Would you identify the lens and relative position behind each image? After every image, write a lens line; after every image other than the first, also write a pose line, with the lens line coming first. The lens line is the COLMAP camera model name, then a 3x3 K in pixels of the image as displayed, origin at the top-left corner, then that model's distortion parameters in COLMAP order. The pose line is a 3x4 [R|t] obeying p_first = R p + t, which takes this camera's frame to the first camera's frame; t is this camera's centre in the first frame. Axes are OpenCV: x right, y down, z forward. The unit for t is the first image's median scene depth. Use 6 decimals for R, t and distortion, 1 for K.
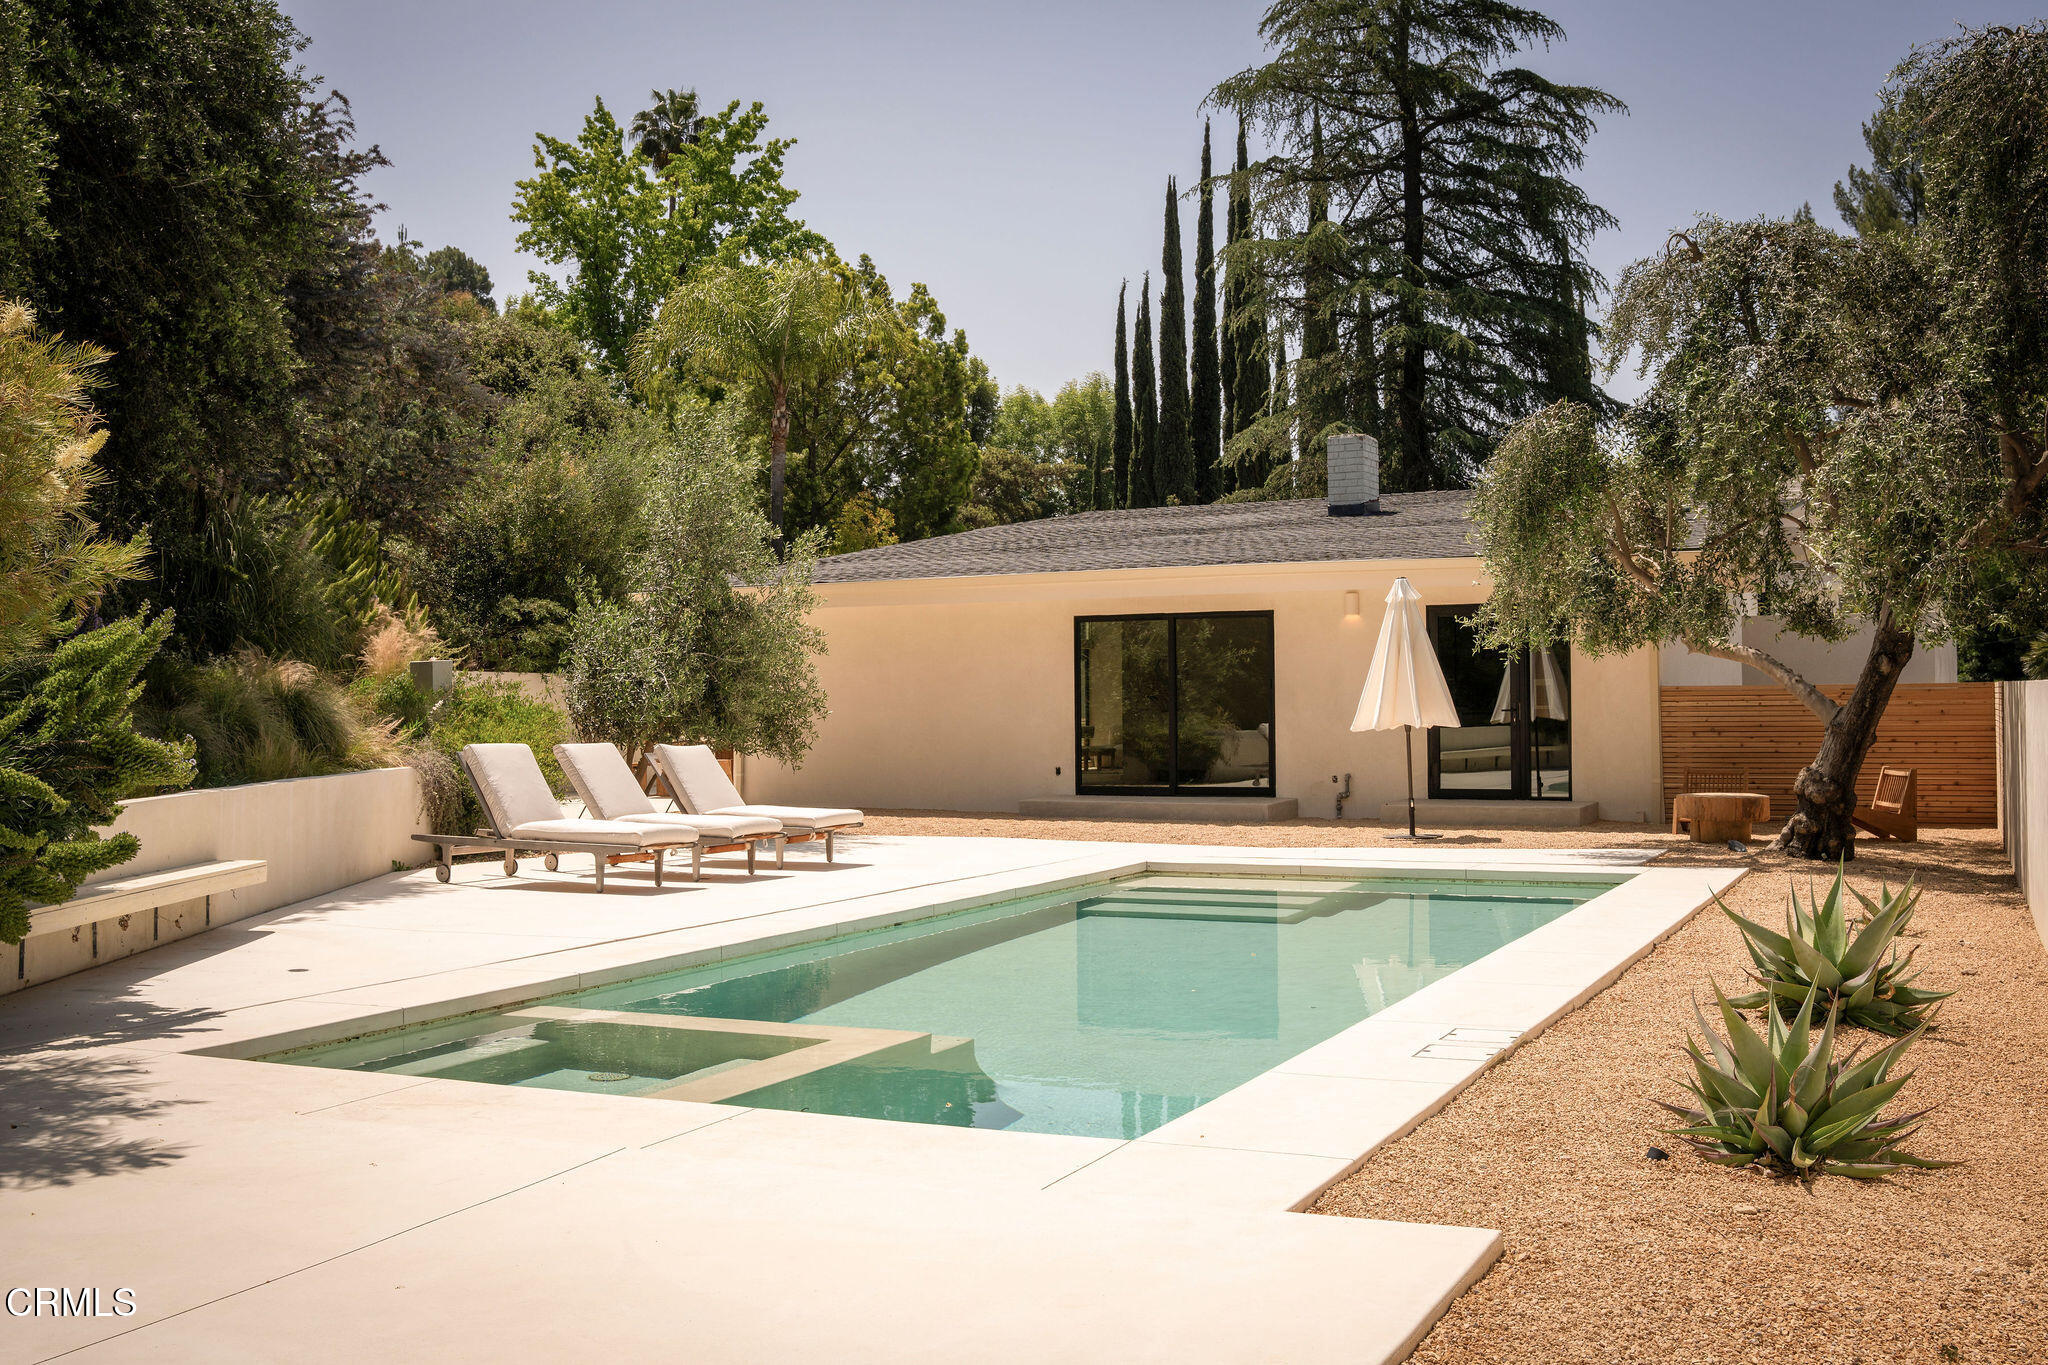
lens RADIAL K [[2061.3, 0, 1024.0], [0, 2061.3, 682.5], [0, 0, 1]] dist [-0.048744, 0.235519]
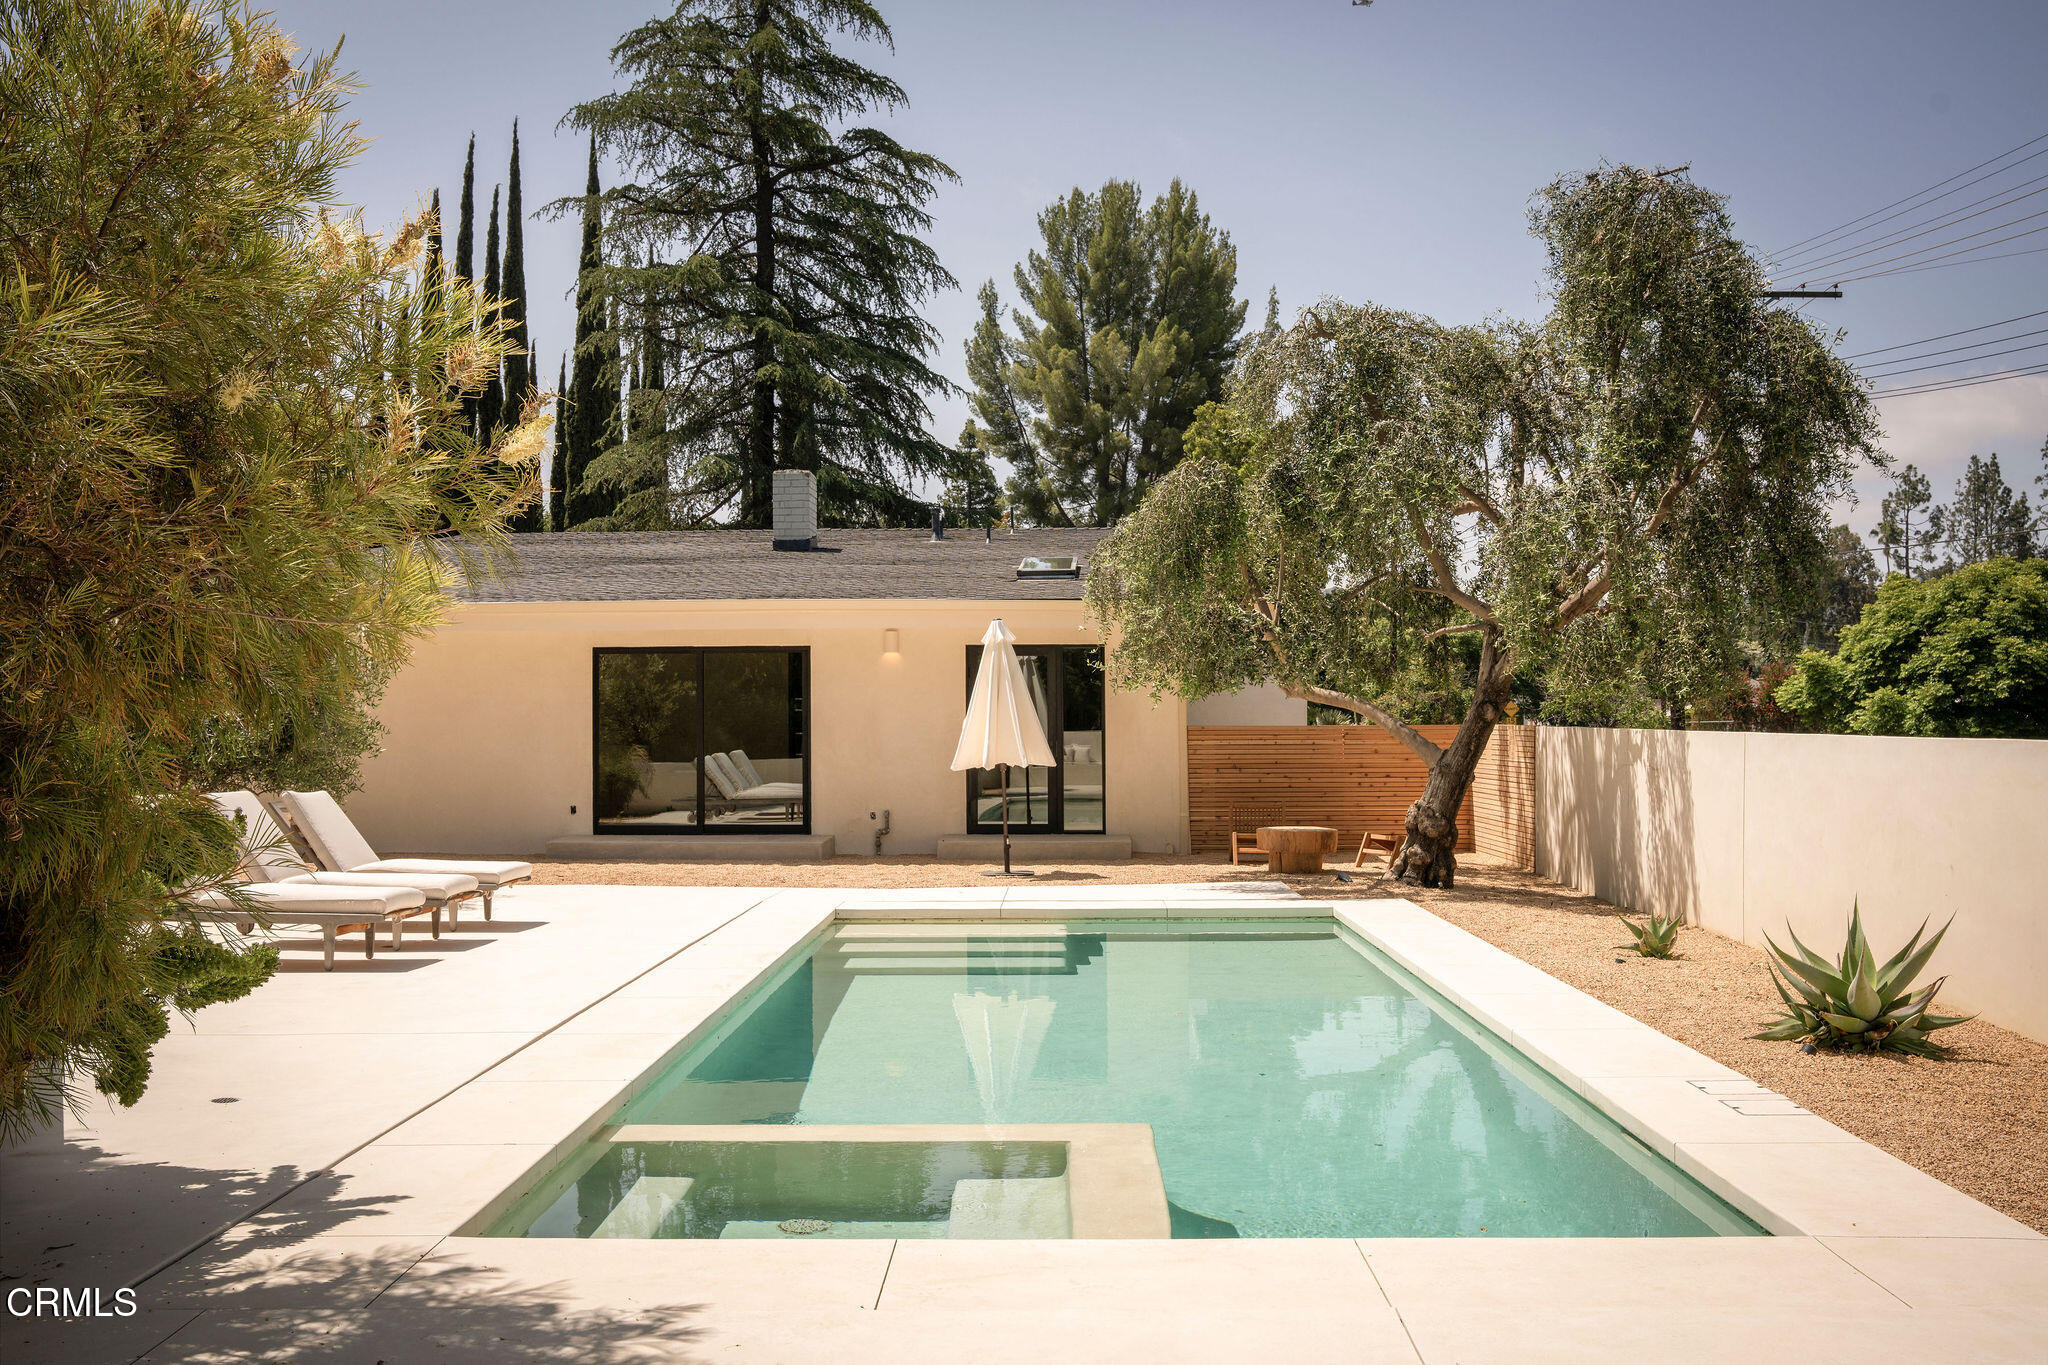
lens RADIAL K [[1992.1, 0, 1024.0], [0, 1992.1, 682.5], [0, 0, 1]] dist [-0.006161, 0.012945]
pose [[0.912111, 0.013550, 0.409720, -0.098809], [-0.008642, 0.999867, -0.013828, -0.002889], [-0.409853, 0.009072, 0.912107, 0.044726]]
